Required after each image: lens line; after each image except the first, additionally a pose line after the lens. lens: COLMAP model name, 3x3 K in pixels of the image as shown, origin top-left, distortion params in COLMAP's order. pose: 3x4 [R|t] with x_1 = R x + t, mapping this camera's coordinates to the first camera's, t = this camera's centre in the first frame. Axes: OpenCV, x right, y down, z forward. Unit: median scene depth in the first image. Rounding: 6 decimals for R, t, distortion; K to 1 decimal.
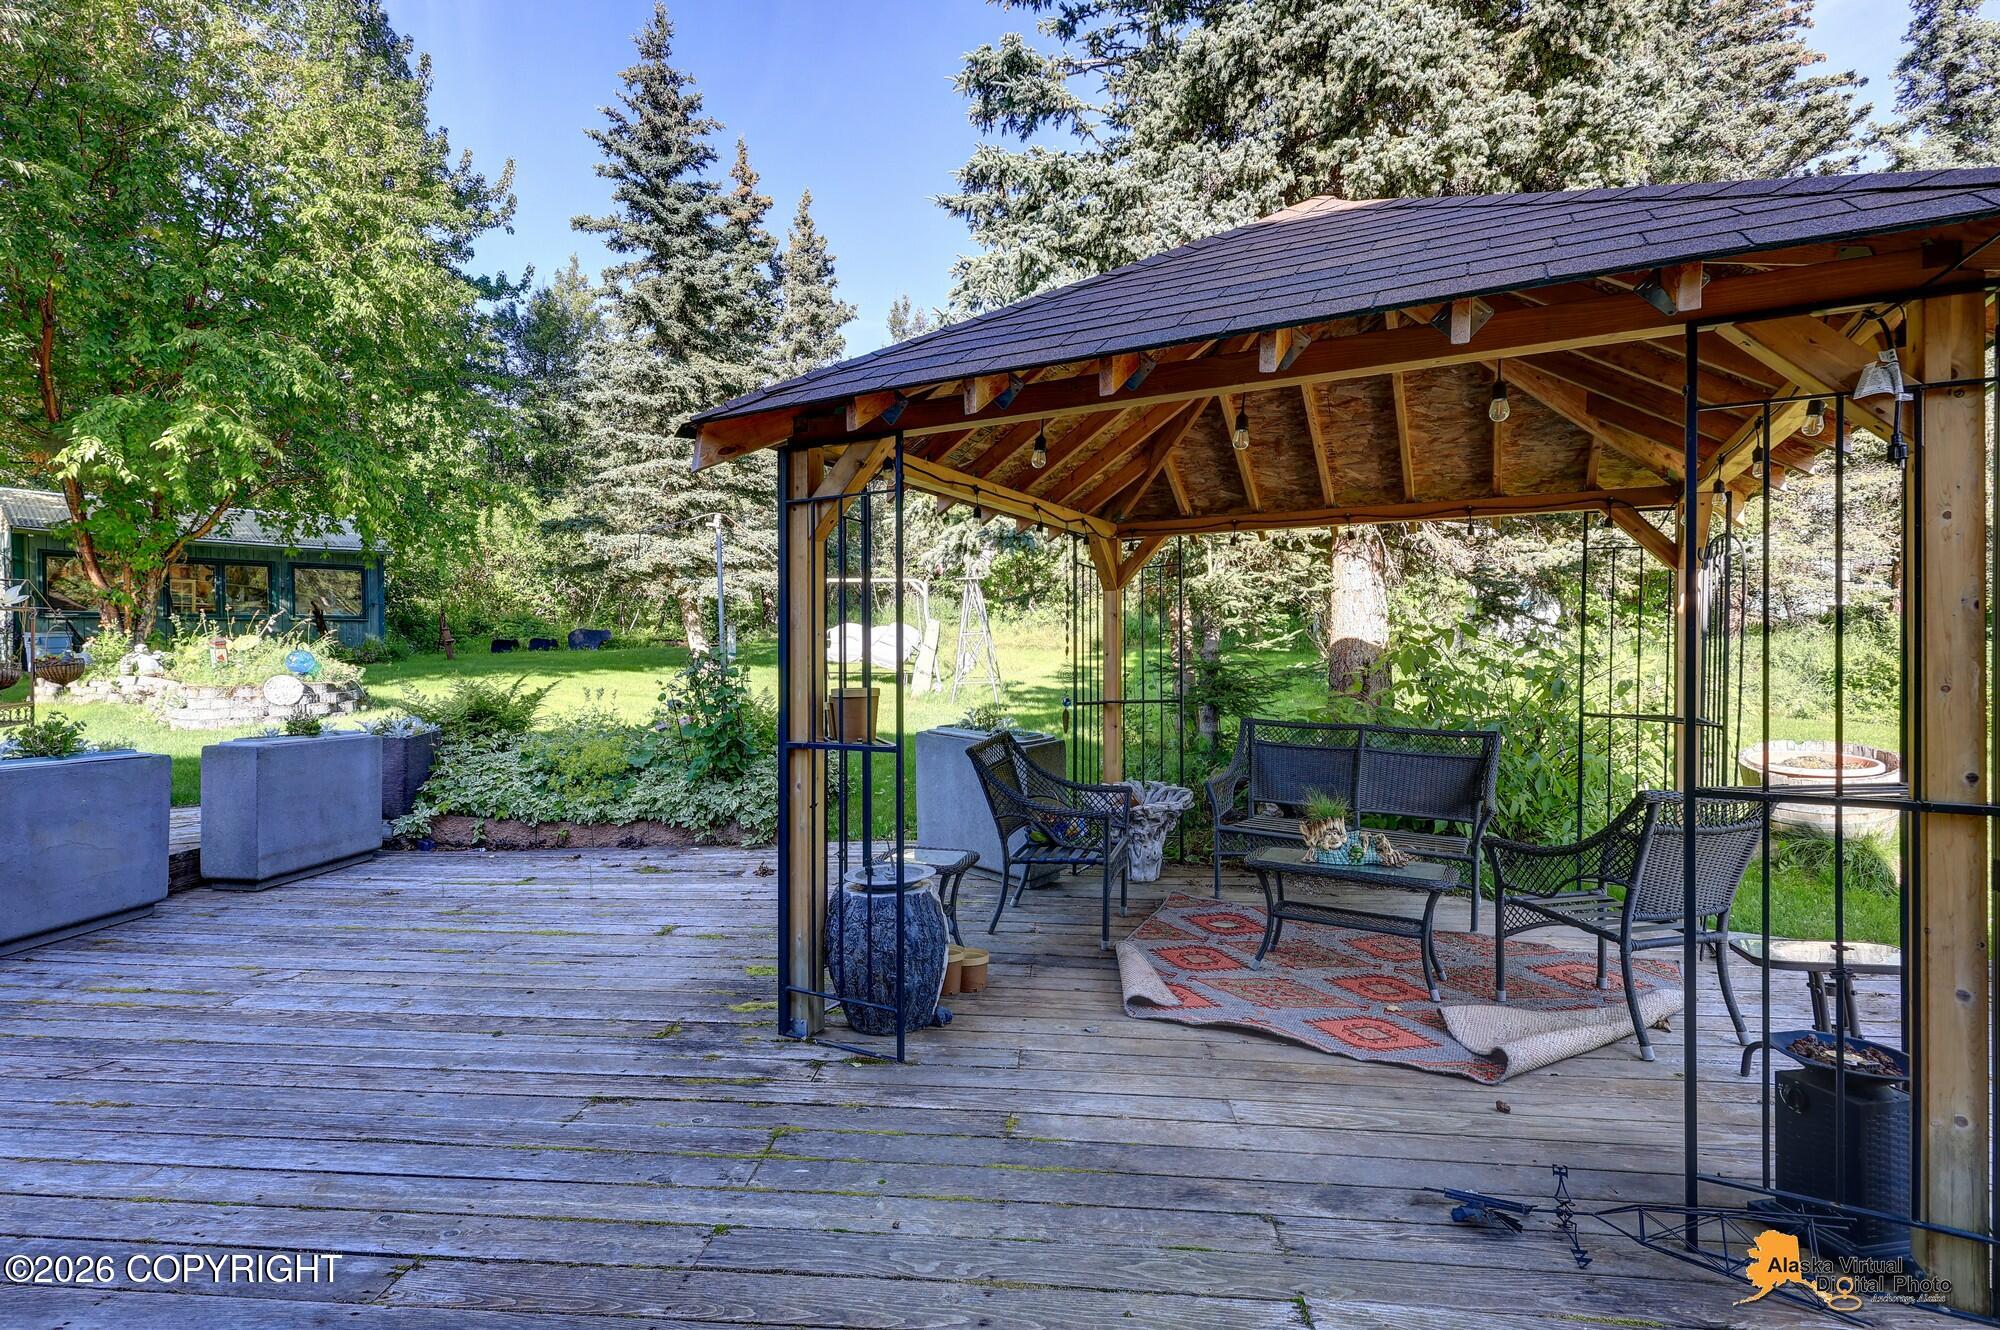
lens RADIAL K [[943.4, 0, 1000.0], [0, 943.4, 665.0], [0, 0, 1]] dist [0.000028, -0.000653]
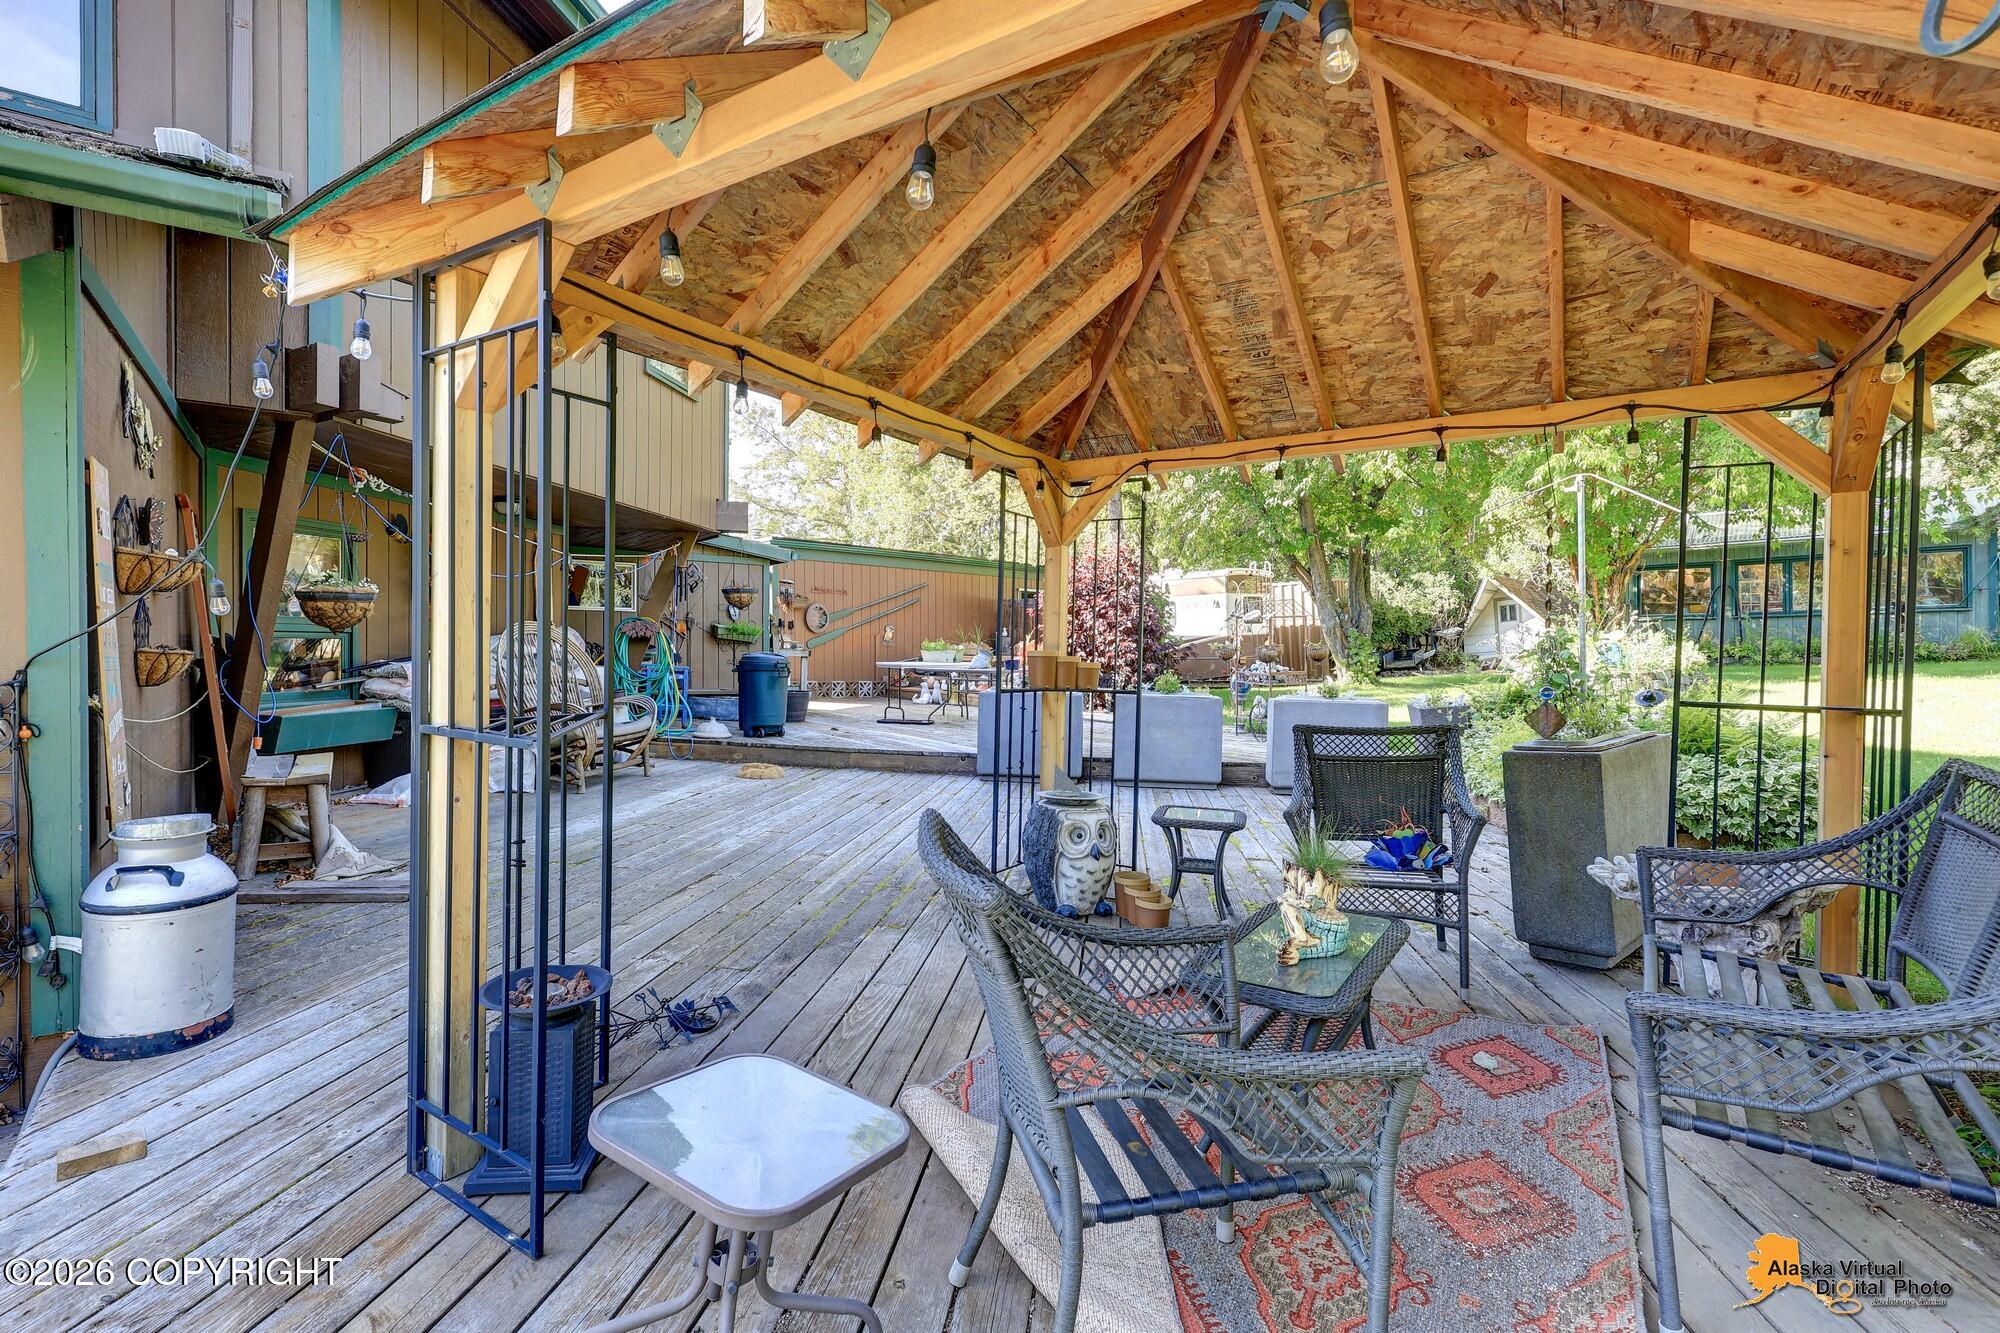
lens RADIAL K [[943.4, 0, 1000.0], [0, 943.4, 666.5], [0, 0, 1]] dist [0.000028, -0.000653]
pose [[-0.068618, 0.022128, -0.997398, 1.755839], [-0.026785, 0.999353, 0.024014, 0.023003], [0.997283, 0.028363, -0.067981, 1.451773]]
